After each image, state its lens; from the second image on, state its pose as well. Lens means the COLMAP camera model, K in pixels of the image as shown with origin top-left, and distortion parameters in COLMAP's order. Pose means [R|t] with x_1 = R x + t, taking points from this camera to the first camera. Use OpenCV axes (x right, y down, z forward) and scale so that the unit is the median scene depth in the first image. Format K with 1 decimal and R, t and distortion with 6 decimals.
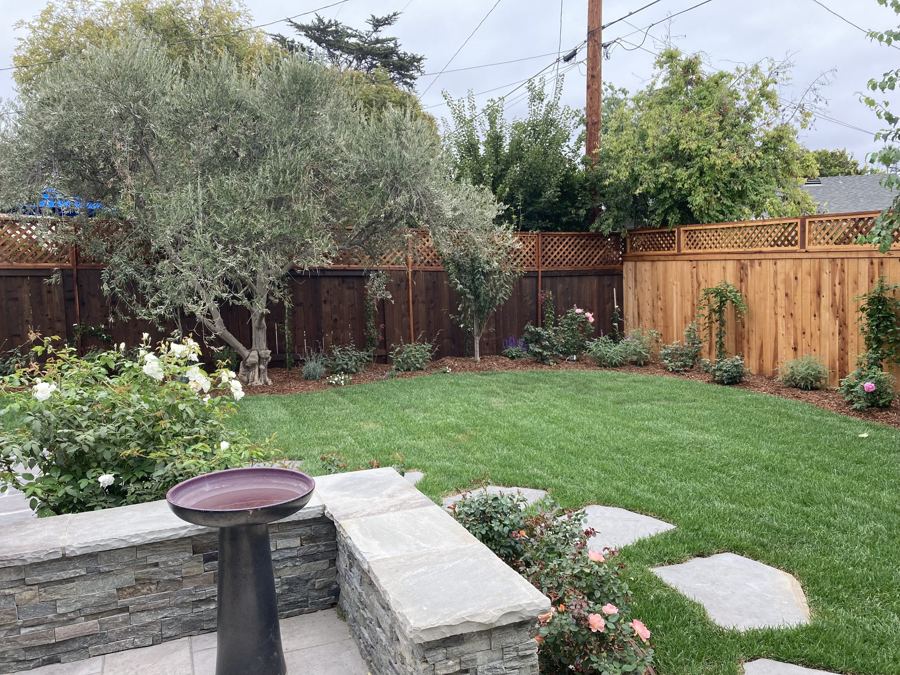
lens RADIAL K [[679.5, 0, 490.0], [0, 679.5, 332.4], [0, 0, 1]] dist [0.012202, 0.000767]
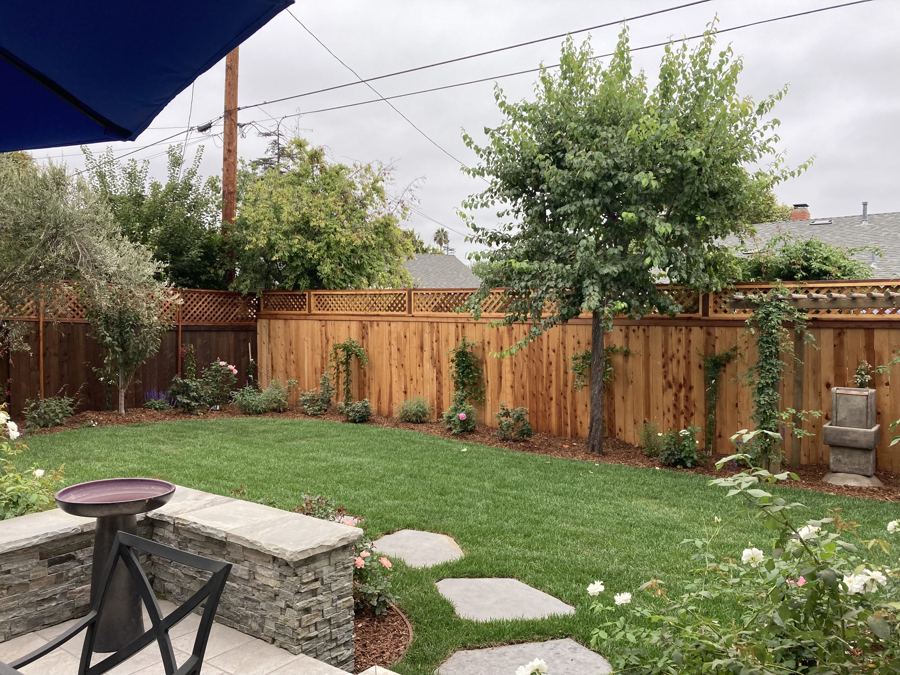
lens RADIAL K [[649.4, 0, 450.0], [0, 649.4, 337.5], [0, 0, 1]] dist [0.062003, -0.073841]
pose [[0.862428, 0.015079, 0.505955, -0.084163], [0.022996, 0.997357, -0.068922, 0.006952], [-0.505657, 0.071076, 0.859802, -0.078366]]
